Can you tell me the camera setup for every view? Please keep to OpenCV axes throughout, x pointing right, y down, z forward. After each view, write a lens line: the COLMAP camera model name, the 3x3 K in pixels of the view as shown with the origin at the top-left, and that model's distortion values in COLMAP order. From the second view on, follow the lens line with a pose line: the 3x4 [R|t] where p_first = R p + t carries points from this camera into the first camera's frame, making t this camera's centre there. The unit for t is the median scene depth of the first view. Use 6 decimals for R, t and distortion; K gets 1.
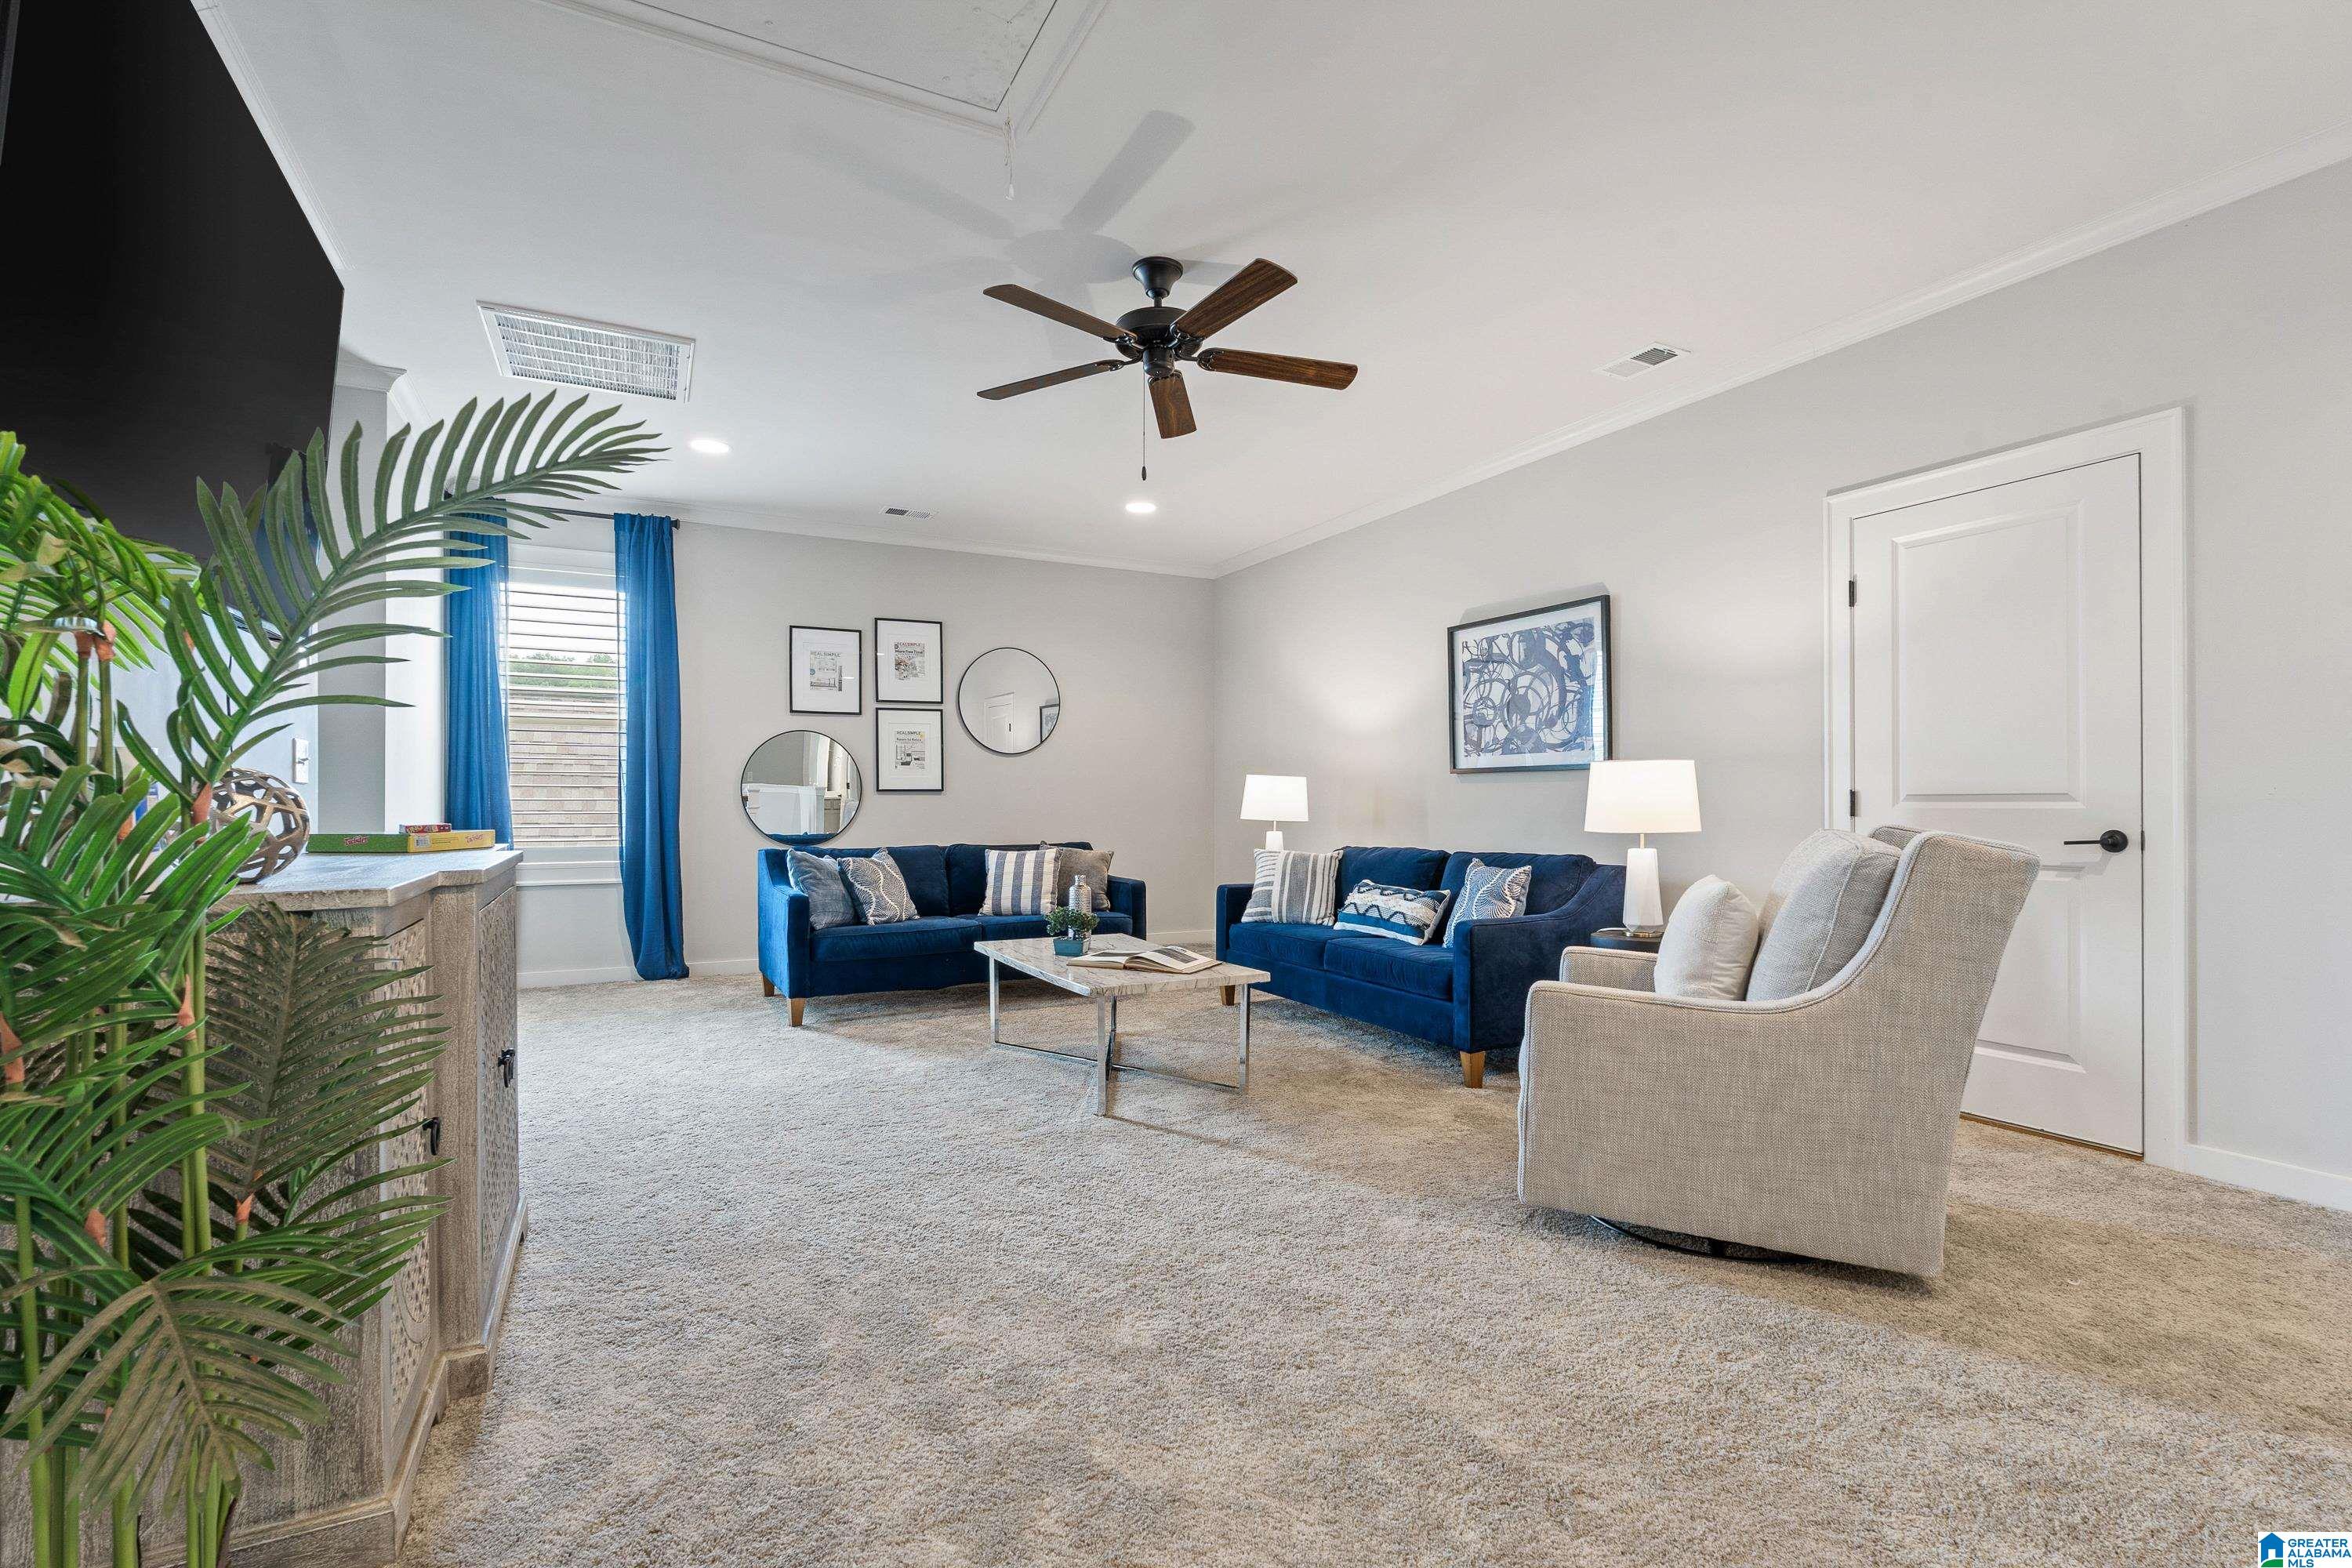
lens RADIAL K [[1051.3, 0, 1177.5], [0, 1051.3, 804.9], [0, 0, 1]] dist [-0.001763, 0.000086]
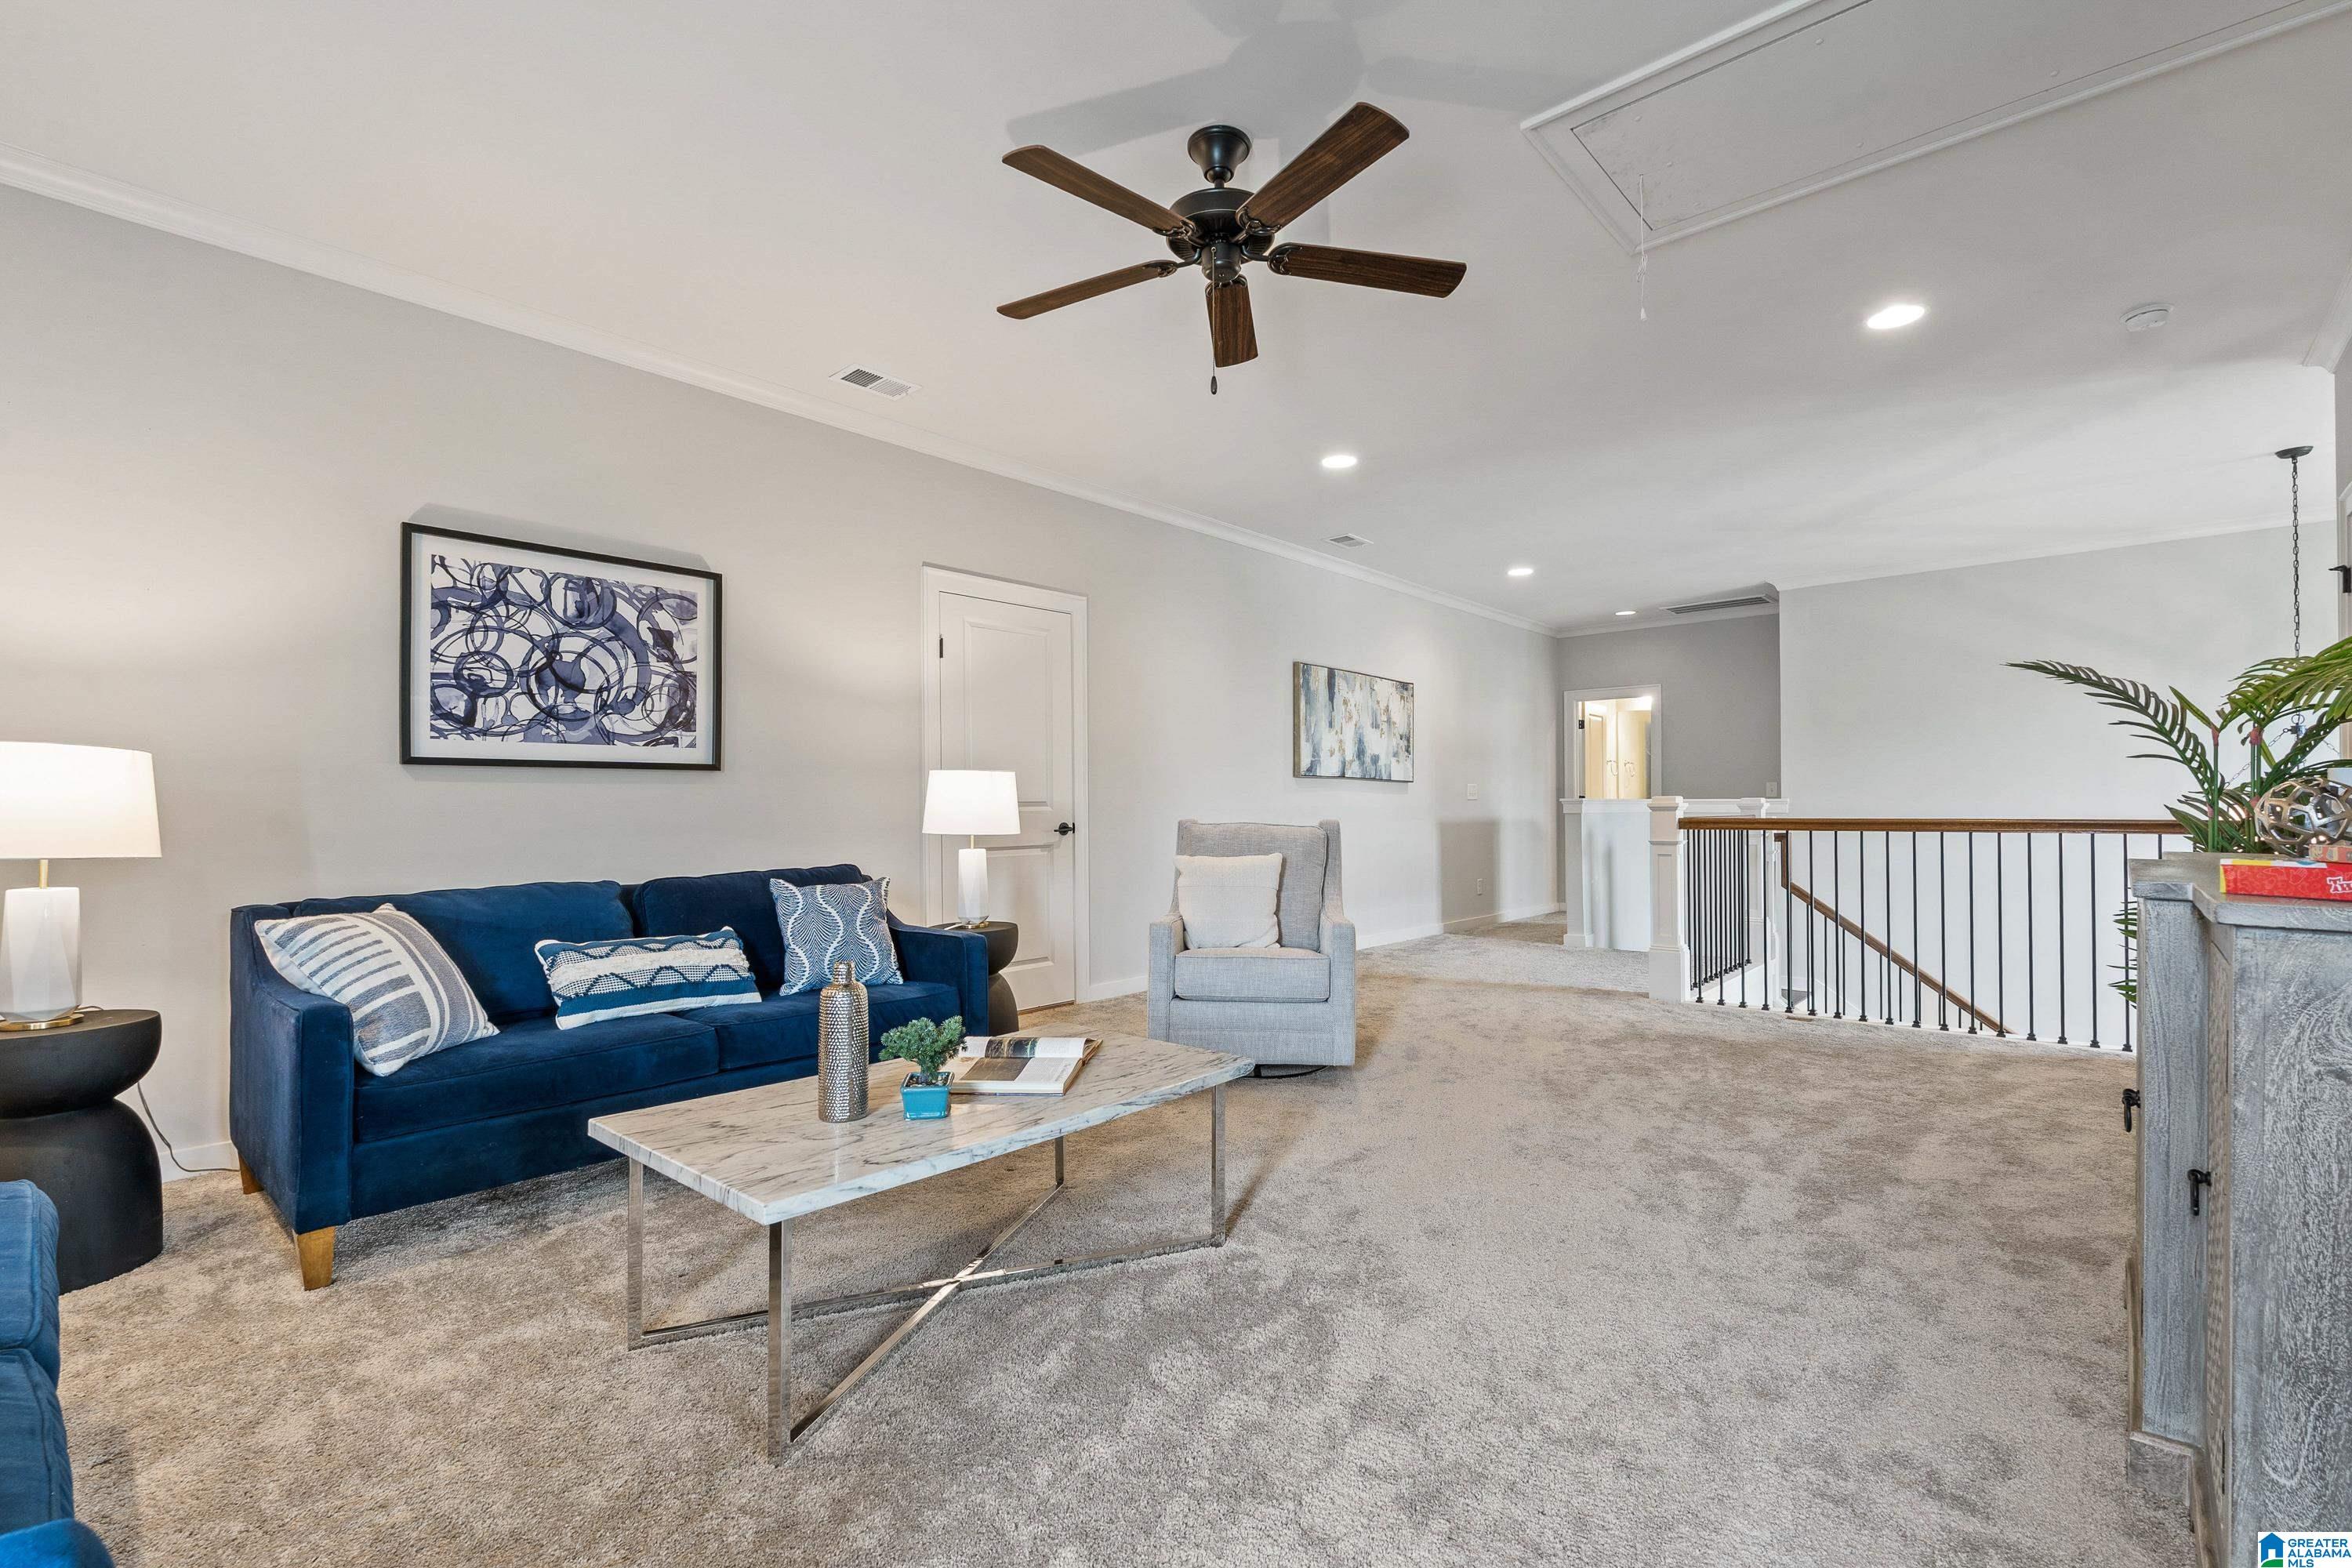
lens RADIAL K [[1074.0, 0, 1180.5], [0, 1074.0, 795.9], [0, 0, 1]] dist [-0.000055, -0.000058]
pose [[-0.352898, 0.007411, 0.935633, -0.531433], [0.006633, 0.999963, -0.005419, -0.005775], [-0.935638, 0.004293, -0.352934, 0.891823]]
